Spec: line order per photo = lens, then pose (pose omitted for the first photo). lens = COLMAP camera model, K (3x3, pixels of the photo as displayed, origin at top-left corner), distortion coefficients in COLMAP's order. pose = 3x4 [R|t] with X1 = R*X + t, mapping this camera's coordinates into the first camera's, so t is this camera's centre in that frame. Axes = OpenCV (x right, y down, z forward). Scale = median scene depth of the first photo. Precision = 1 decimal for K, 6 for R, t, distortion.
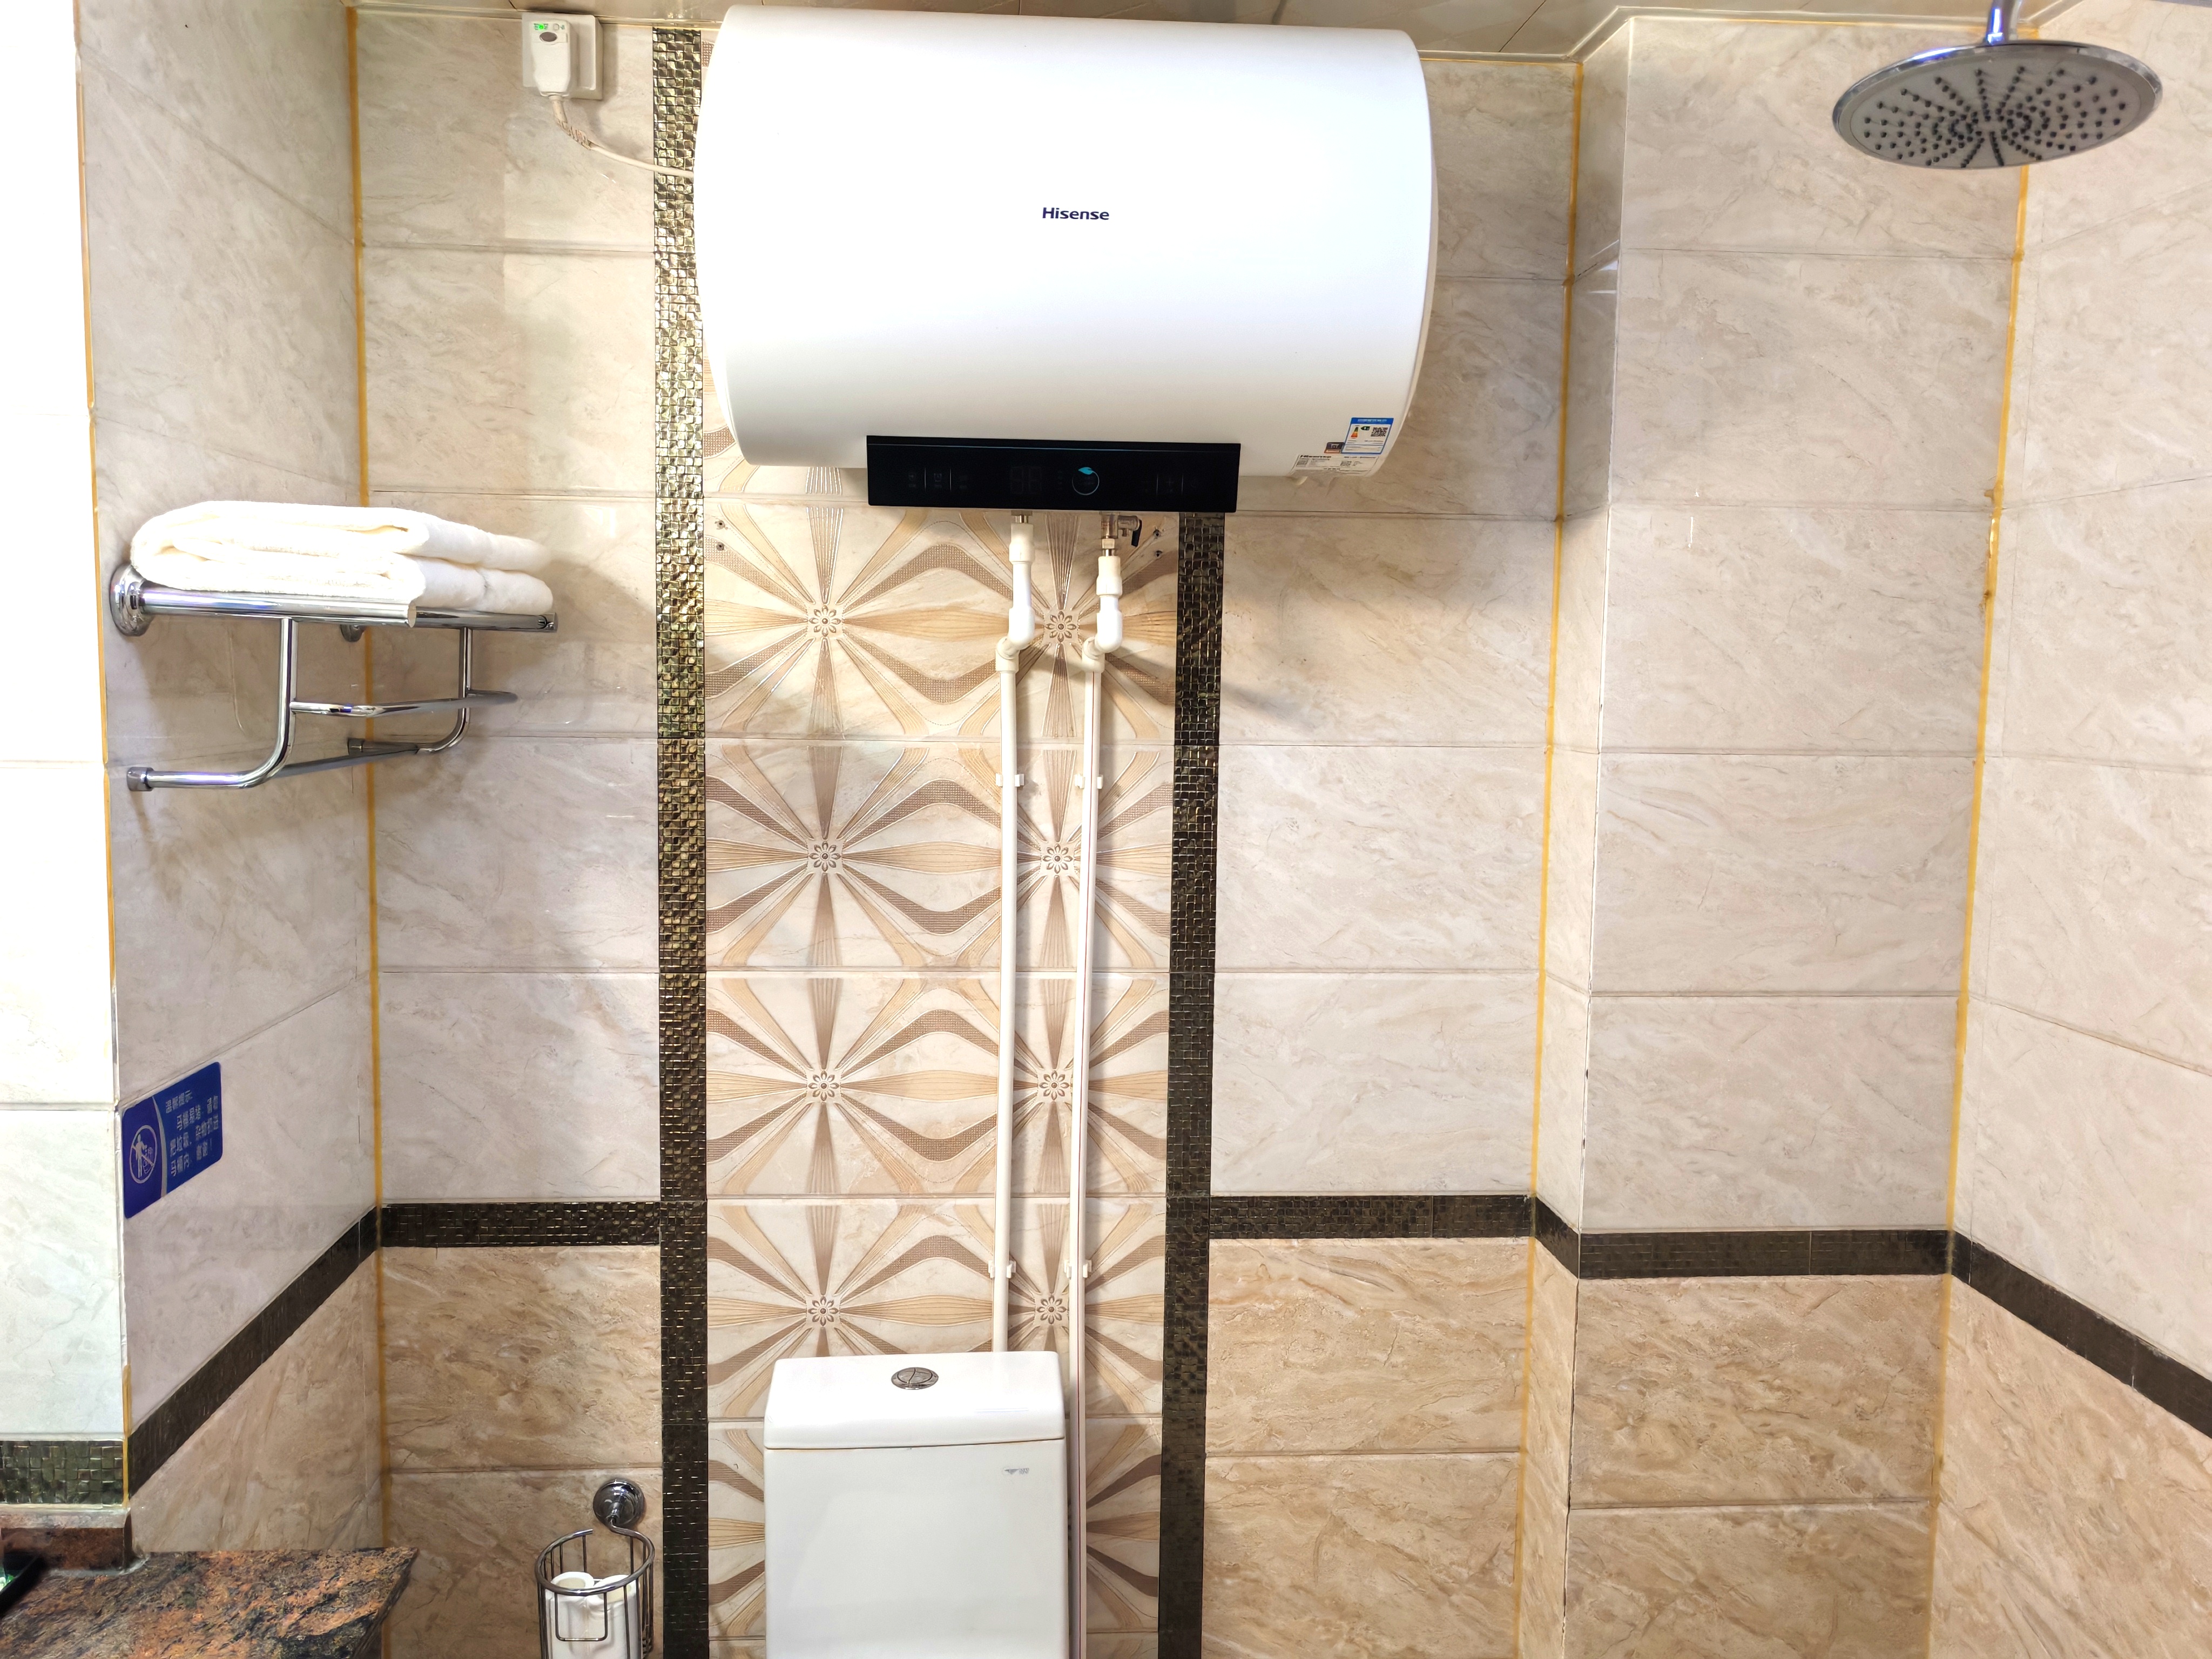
lens RADIAL K [[1716.6, 0, 1101.1], [0, 1716.6, 824.2], [0, 0, 1]] dist [0.019738, -0.002601]
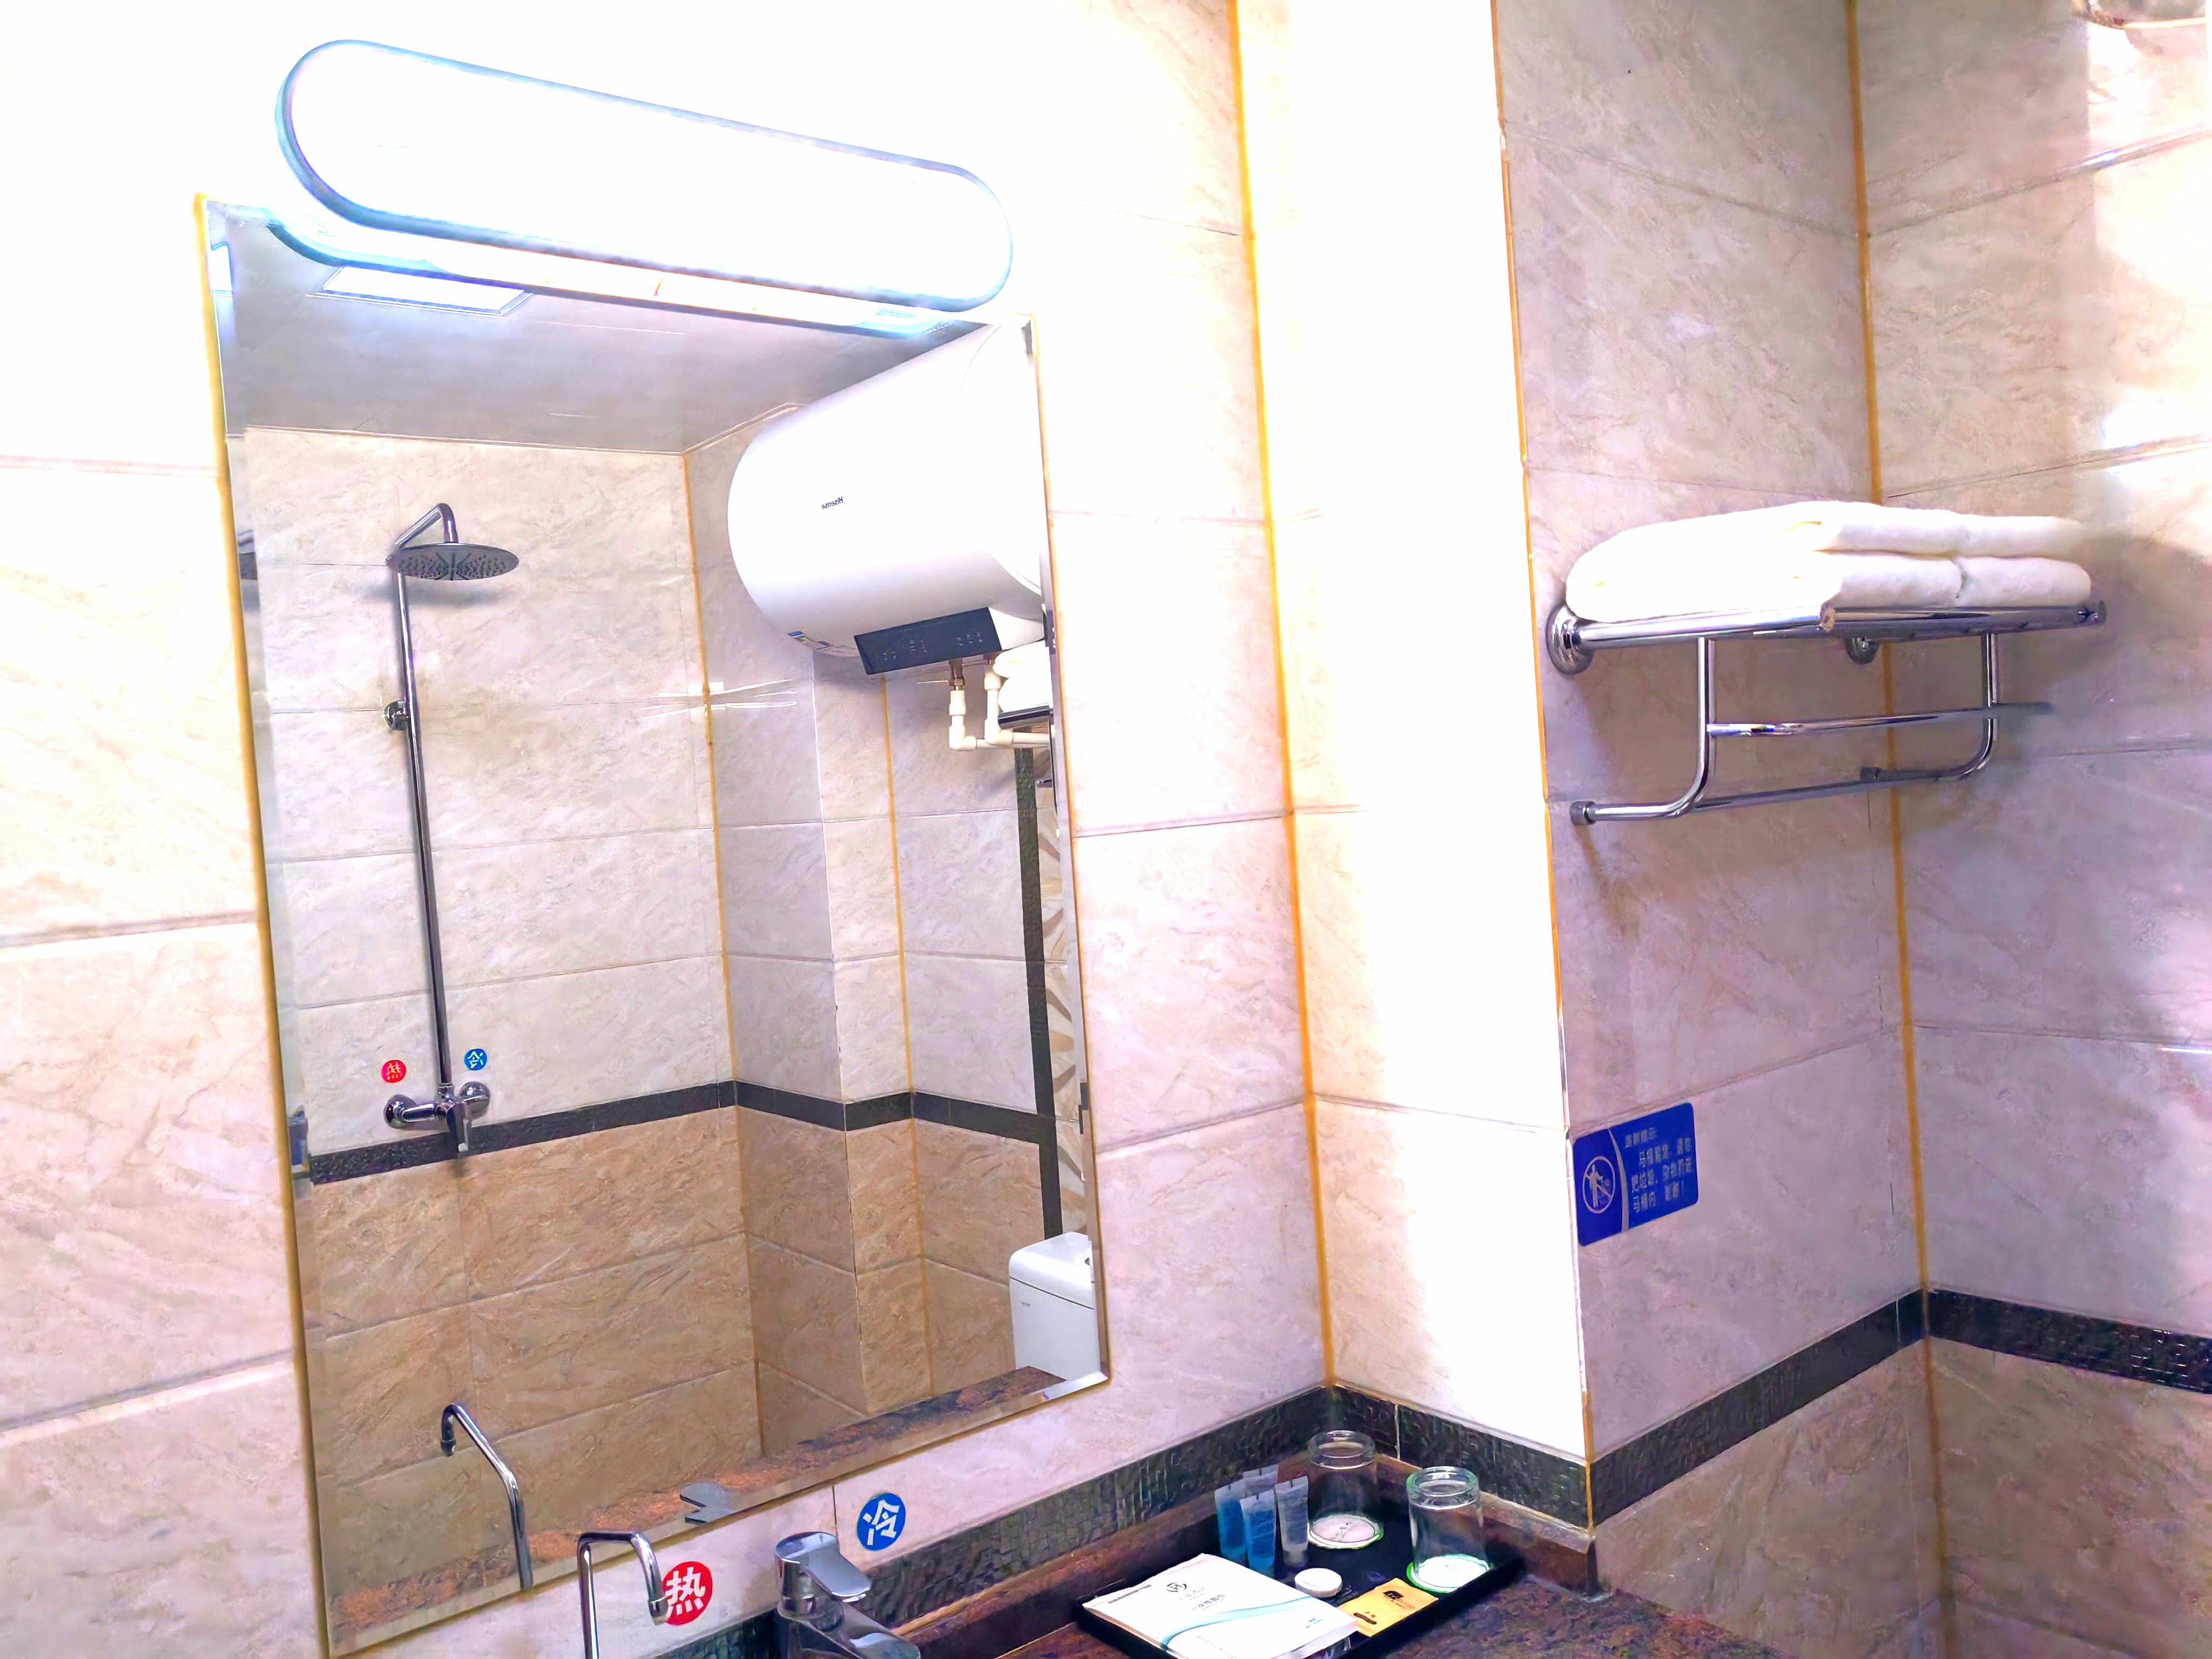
lens RADIAL K [[1716.6, 0, 1108.6], [0, 1716.6, 830.3], [0, 0, 1]] dist [0.019738, -0.002601]
pose [[0.569366, -0.036516, -0.821273, 0.092911], [0.006735, 0.999187, -0.039757, 0.017705], [0.822057, 0.017105, 0.569149, 0.150440]]
